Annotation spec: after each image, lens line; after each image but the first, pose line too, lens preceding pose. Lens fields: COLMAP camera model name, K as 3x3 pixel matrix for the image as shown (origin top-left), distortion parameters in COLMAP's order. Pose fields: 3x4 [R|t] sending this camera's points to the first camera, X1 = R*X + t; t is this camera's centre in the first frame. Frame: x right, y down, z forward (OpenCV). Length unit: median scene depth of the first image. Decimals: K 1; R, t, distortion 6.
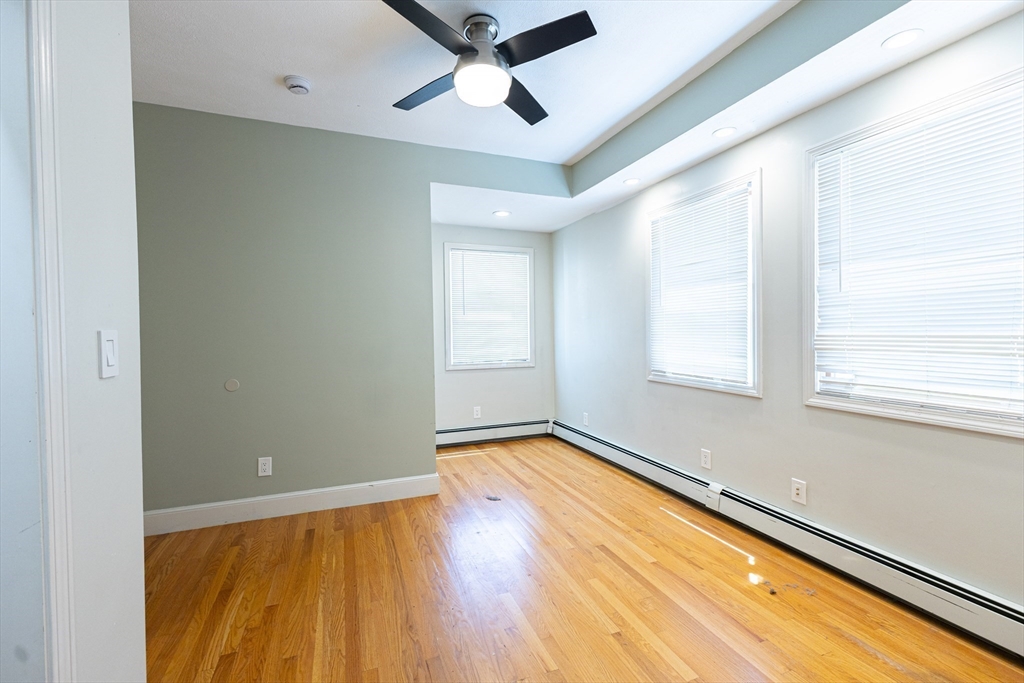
lens RADIAL K [[452.3, 0, 514.5], [0, 452.3, 340.0], [0, 0, 1]] dist [0.001856, -0.000014]
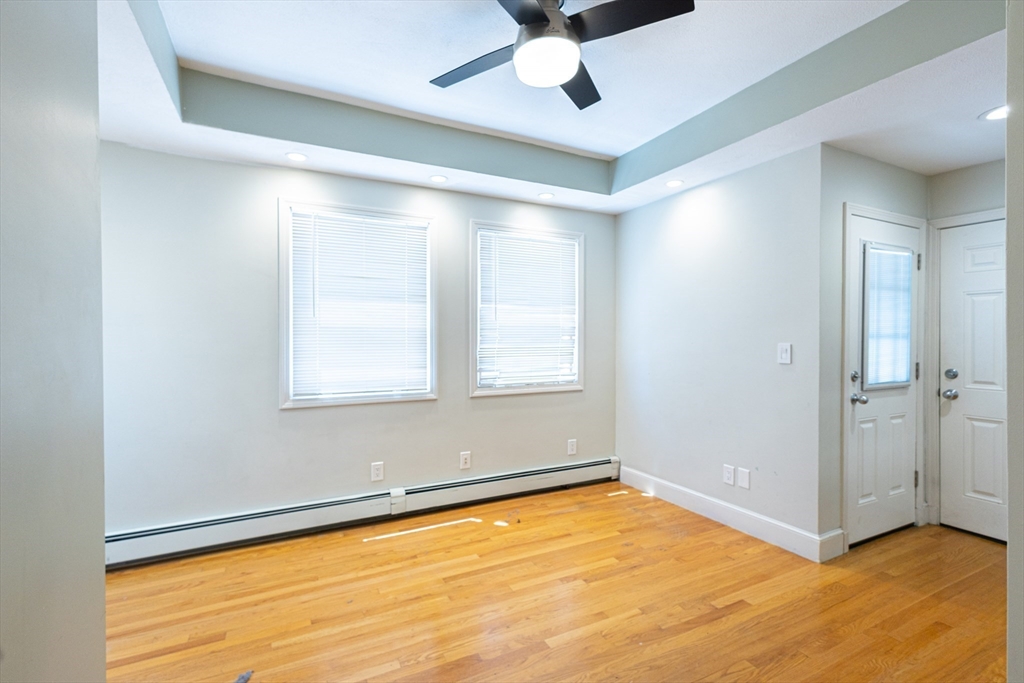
lens RADIAL K [[452.3, 0, 514.5], [0, 452.3, 340.0], [0, 0, 1]] dist [0.001856, -0.000014]
pose [[-0.107162, 0.008835, 0.994202, -0.769380], [0.023546, 0.999703, -0.006346, -0.023924], [-0.993963, 0.022729, -0.107338, 0.981991]]
